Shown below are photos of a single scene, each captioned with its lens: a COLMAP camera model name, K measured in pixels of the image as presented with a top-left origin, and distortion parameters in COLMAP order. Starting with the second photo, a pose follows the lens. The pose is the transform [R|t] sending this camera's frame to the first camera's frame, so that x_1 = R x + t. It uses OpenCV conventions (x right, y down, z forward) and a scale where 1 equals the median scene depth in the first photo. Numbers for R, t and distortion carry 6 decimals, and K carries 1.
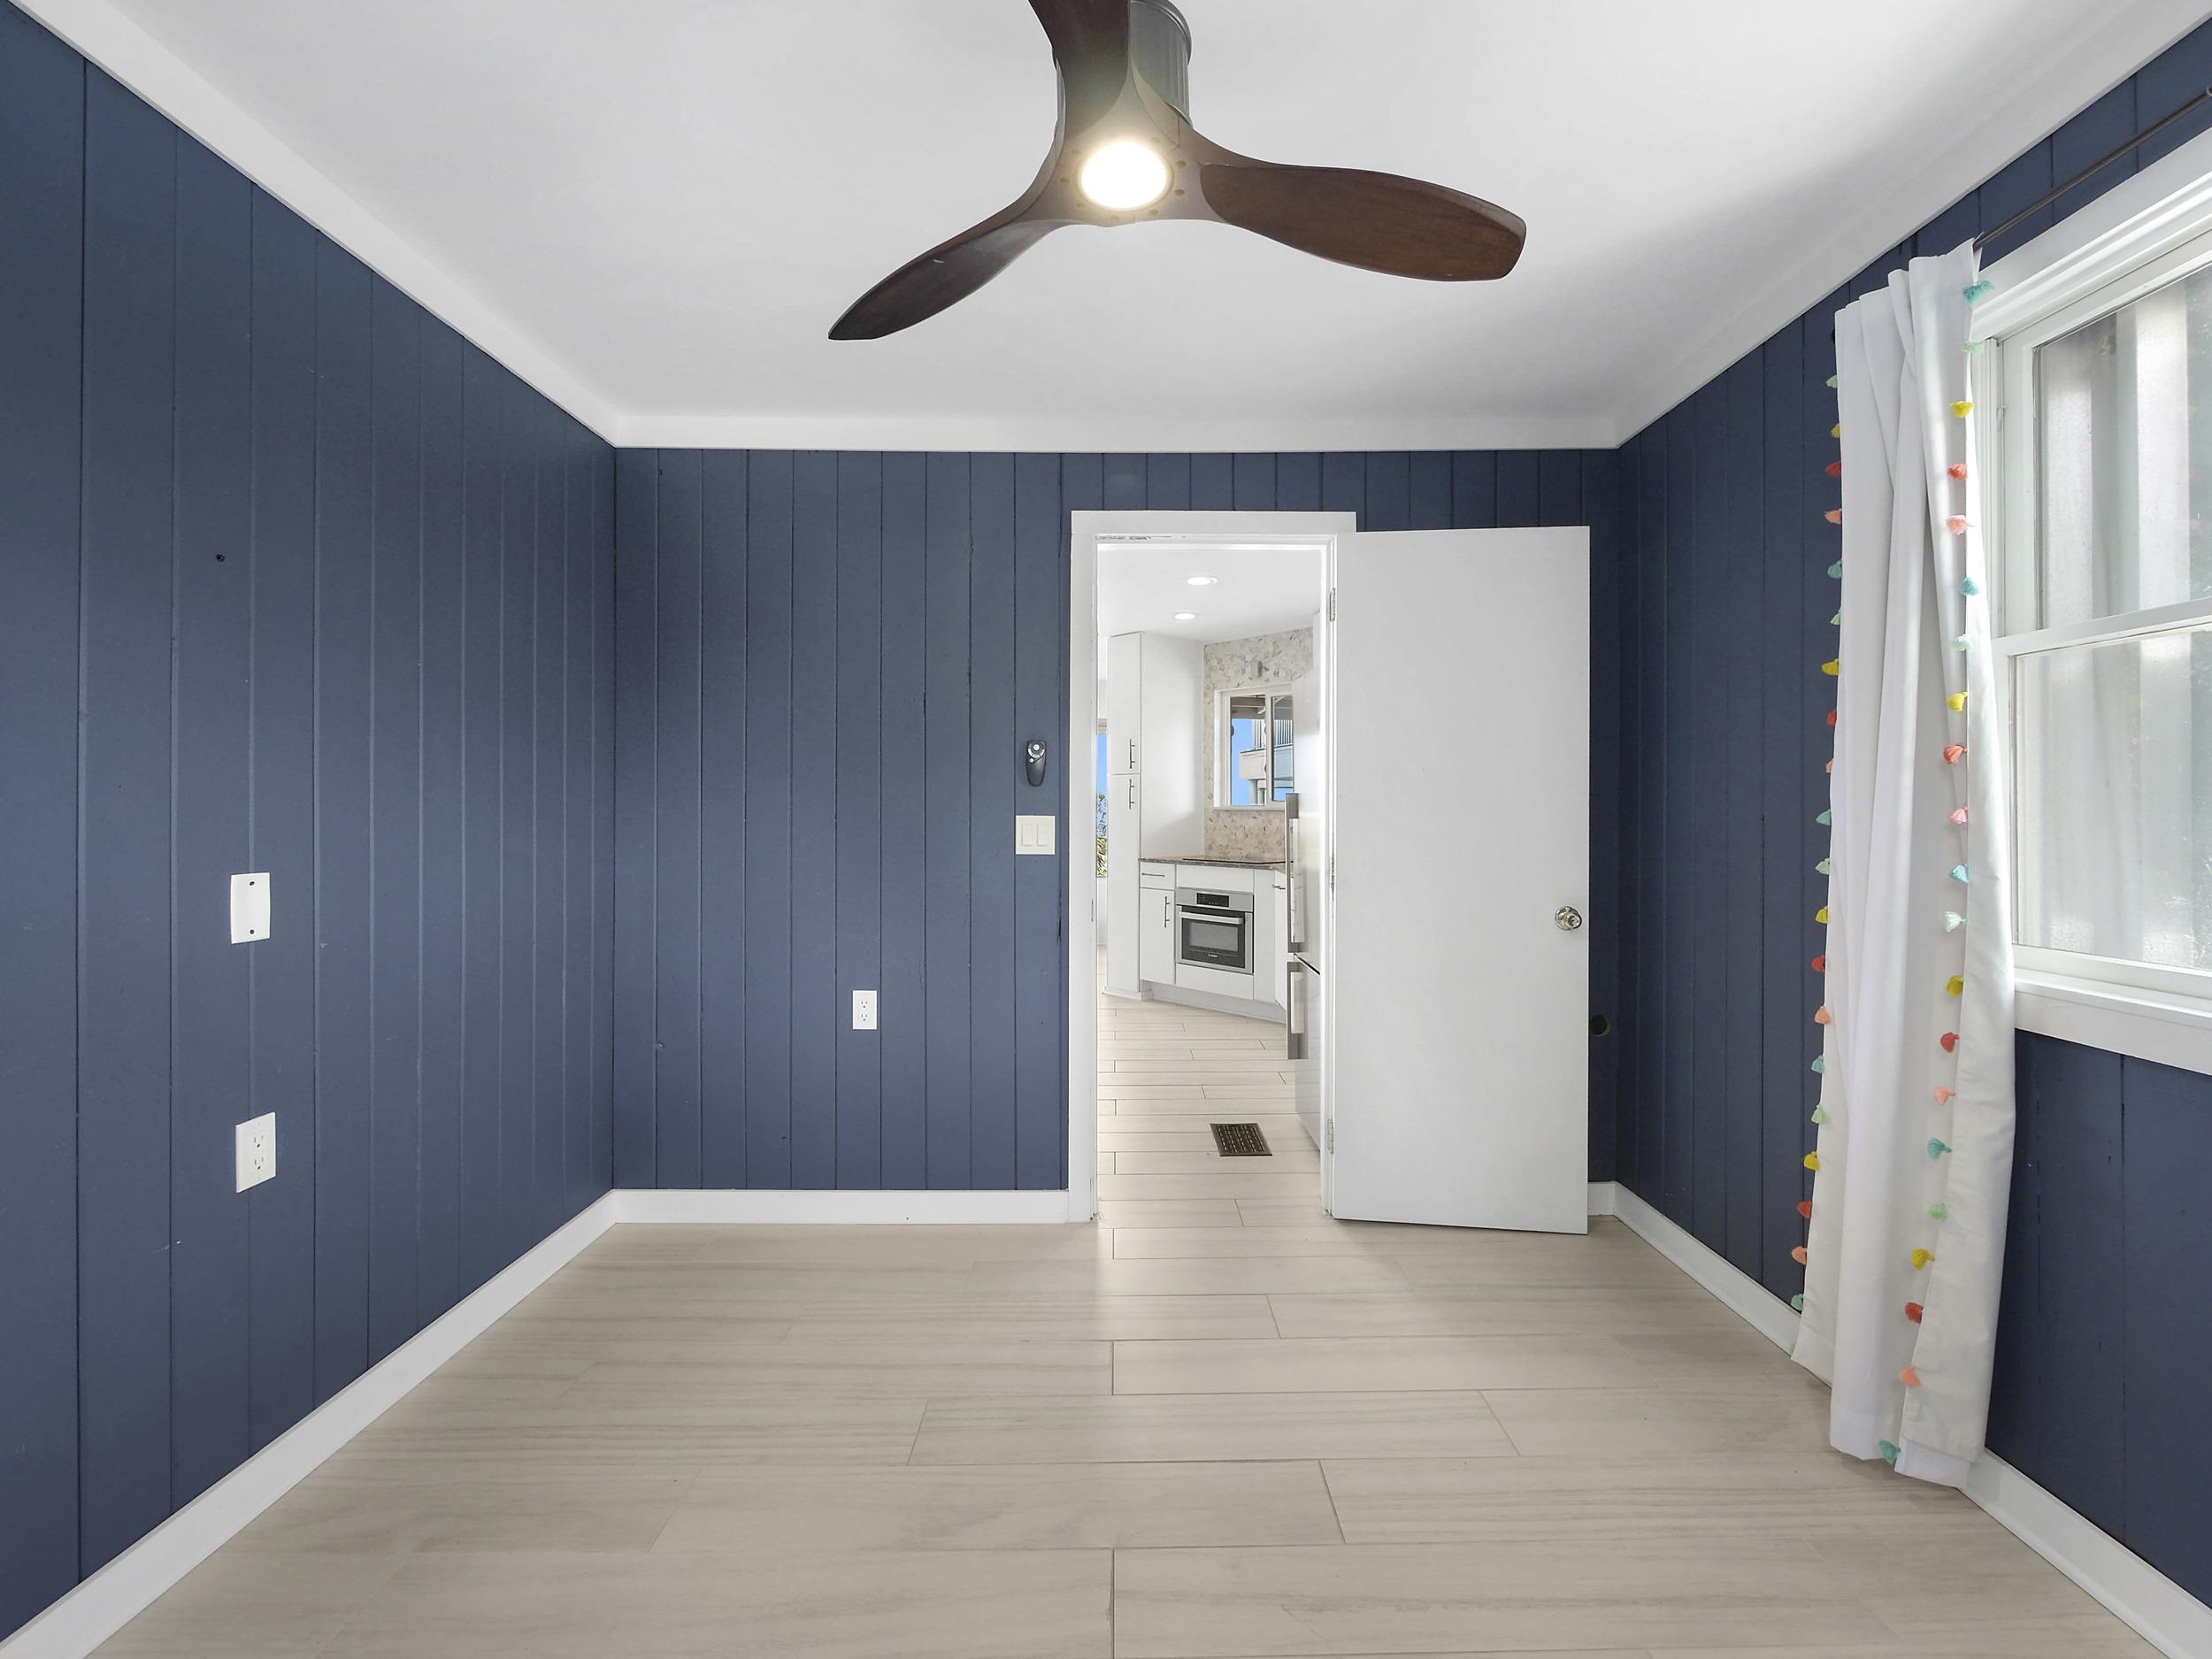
lens RADIAL K [[958.5, 0, 1104.6], [0, 958.5, 829.6], [0, 0, 1]] dist [-0.000306, -0.000053]
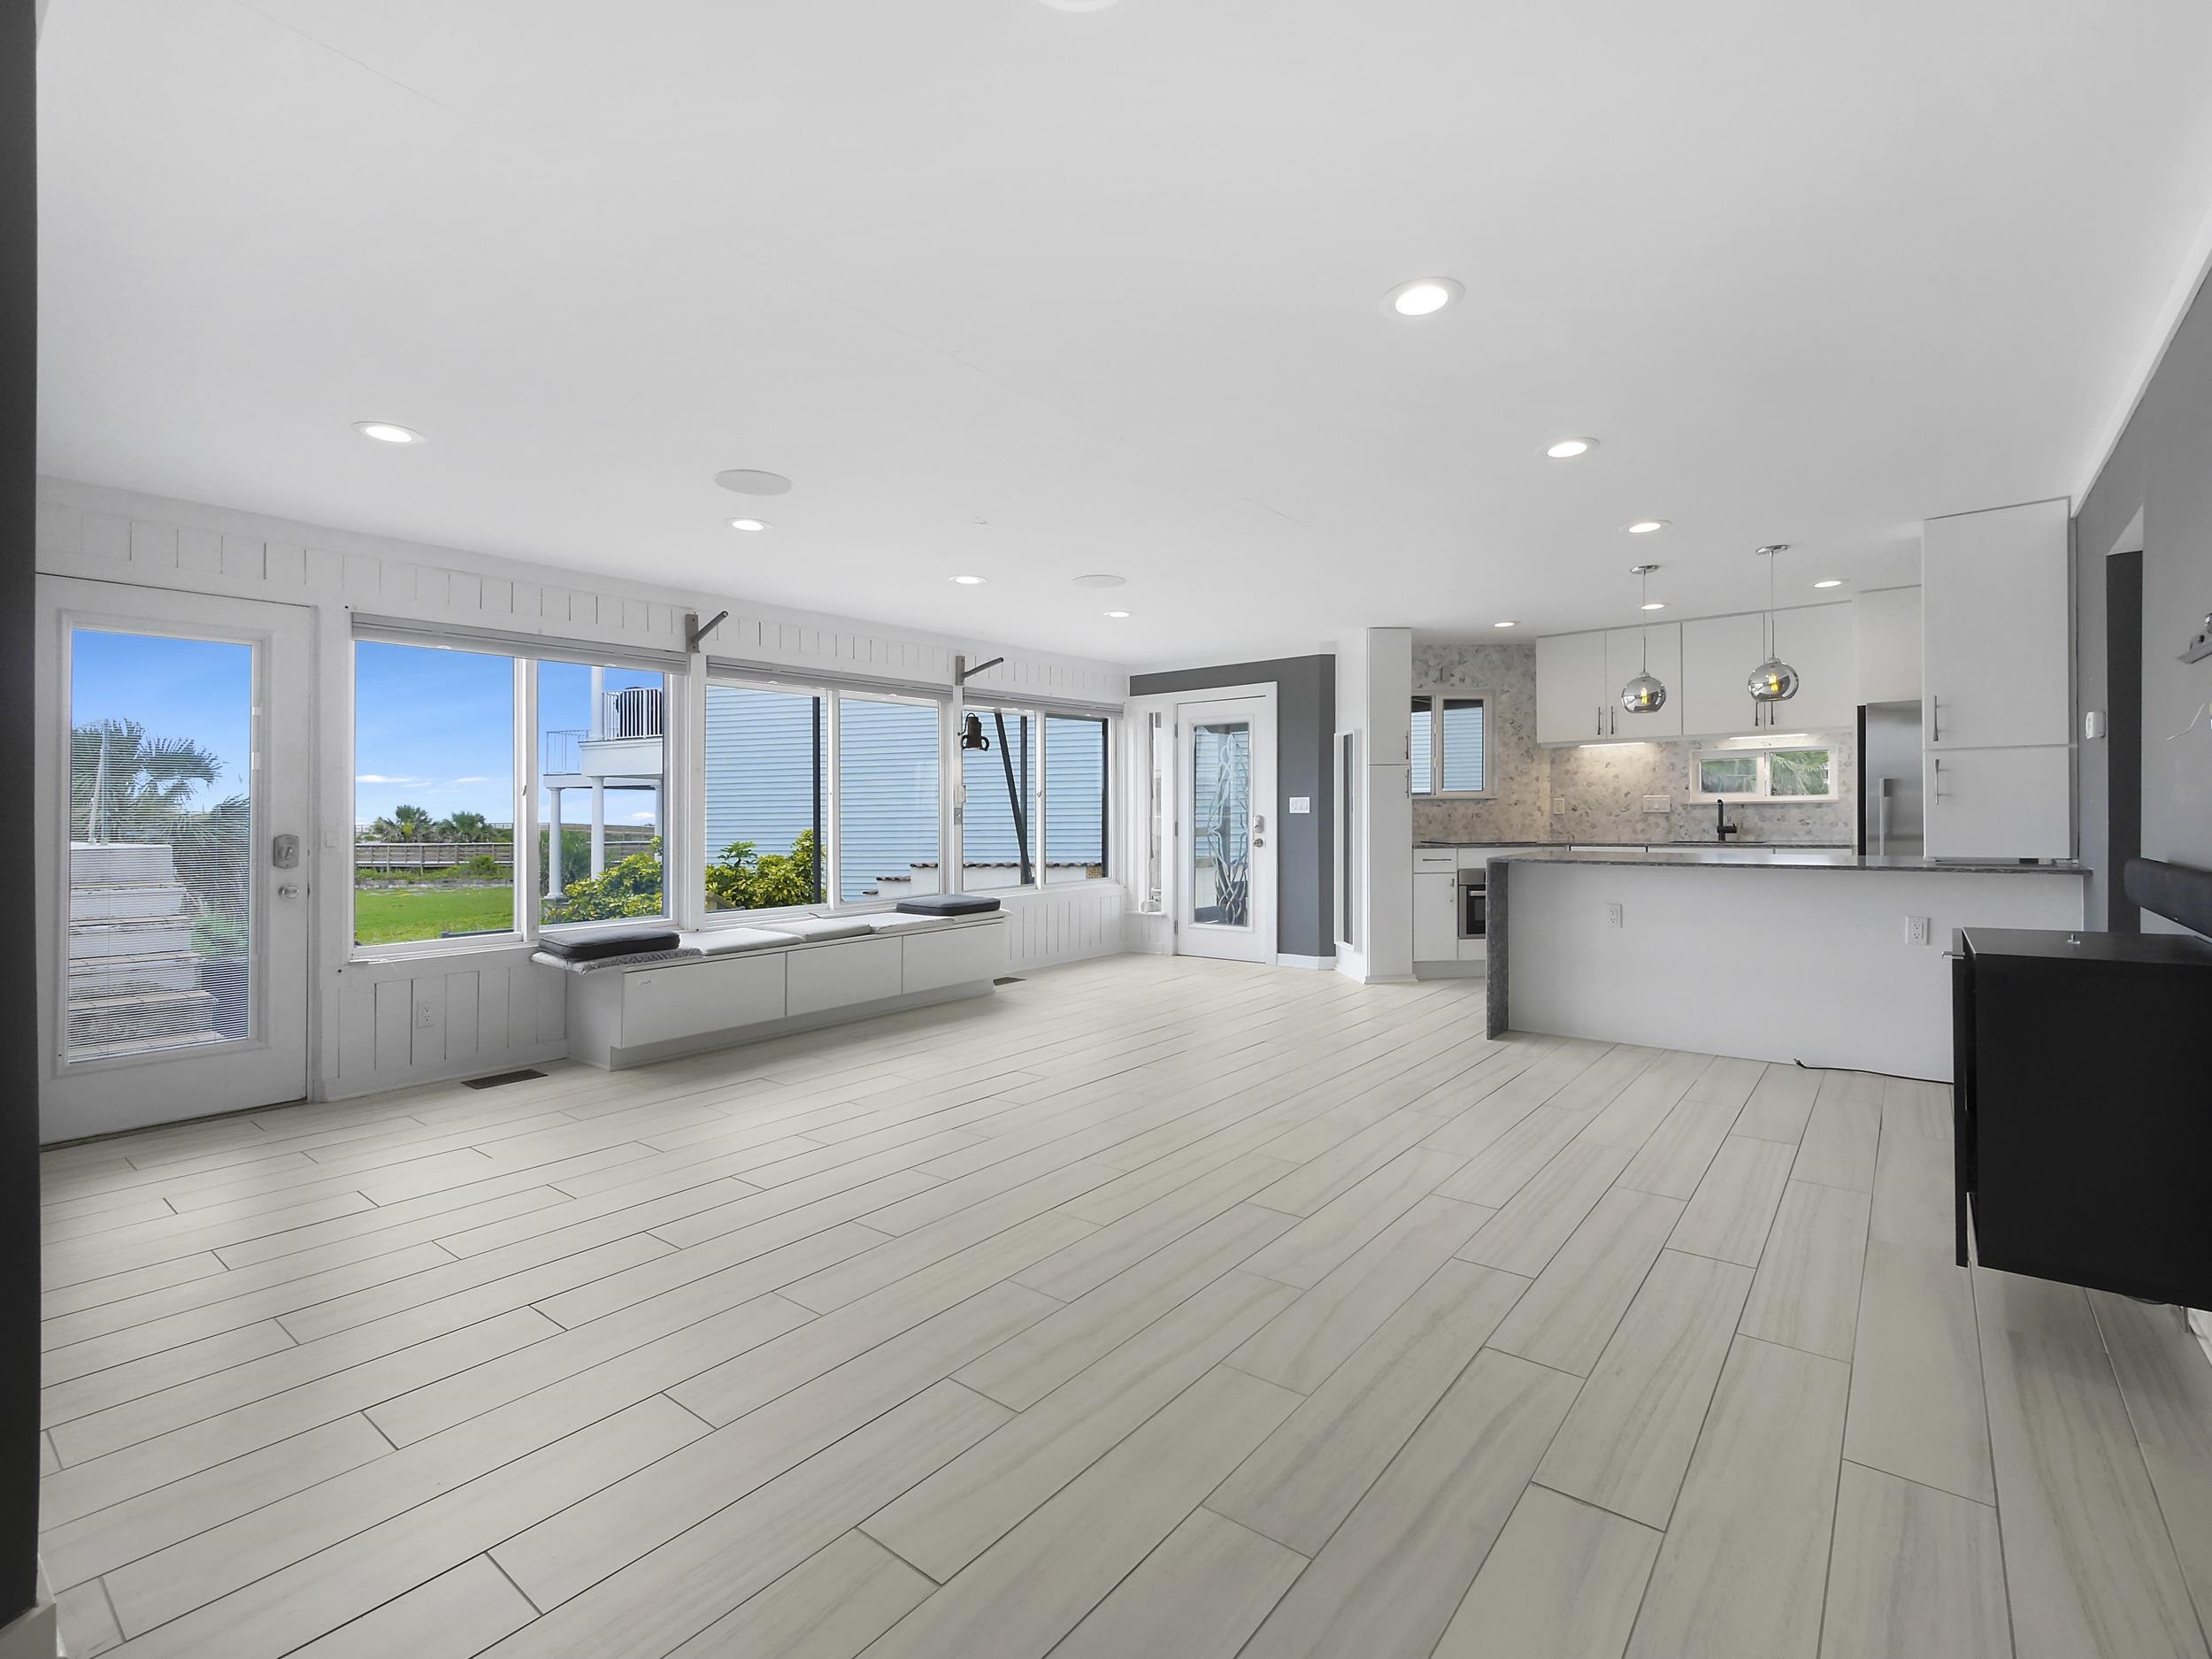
lens RADIAL K [[1013.4, 0, 1103.0], [0, 1013.4, 826.0], [0, 0, 1]] dist [0.000934, 0.000020]
pose [[0.644294, -0.013980, 0.764650, -1.029410], [0.016924, 0.999849, 0.004020, -0.000096], [-0.764591, 0.010350, 0.644433, 0.548100]]
